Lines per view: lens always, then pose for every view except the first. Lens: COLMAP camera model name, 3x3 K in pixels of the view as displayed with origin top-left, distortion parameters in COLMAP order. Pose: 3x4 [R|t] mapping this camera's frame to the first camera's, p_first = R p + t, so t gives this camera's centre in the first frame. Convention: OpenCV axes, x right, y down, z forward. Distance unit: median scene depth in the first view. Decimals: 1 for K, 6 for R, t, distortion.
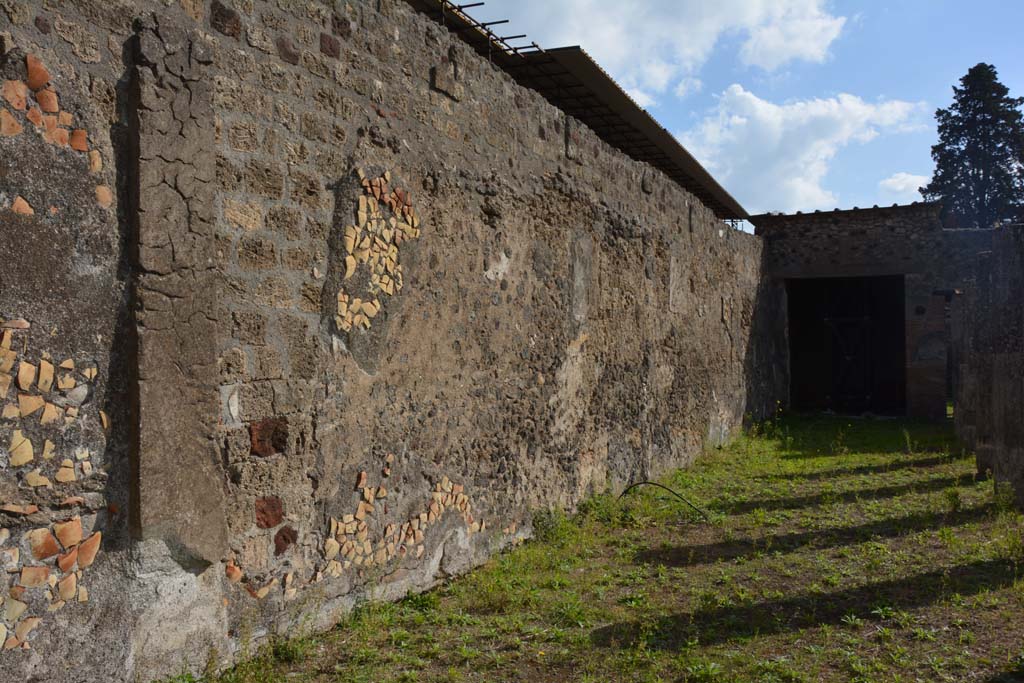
lens RADIAL K [[804.8, 0, 512.0], [0, 804.8, 341.5], [0, 0, 1]] dist [-0.158886, 0.125813]
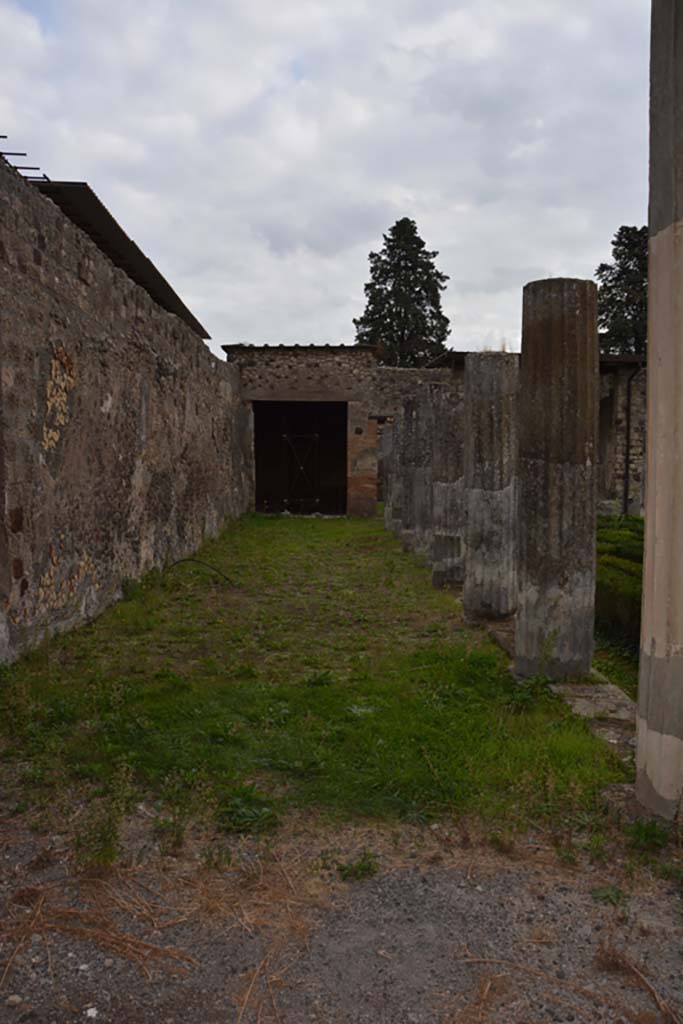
lens RADIAL K [[804.8, 0, 341.5], [0, 804.8, 512.0], [0, 0, 1]] dist [-0.158886, 0.125813]
pose [[0.887412, -0.017382, 0.460649, -0.212558], [-0.018741, 0.997102, 0.073727, -0.009800], [-0.460596, -0.074060, 0.884515, -0.307833]]
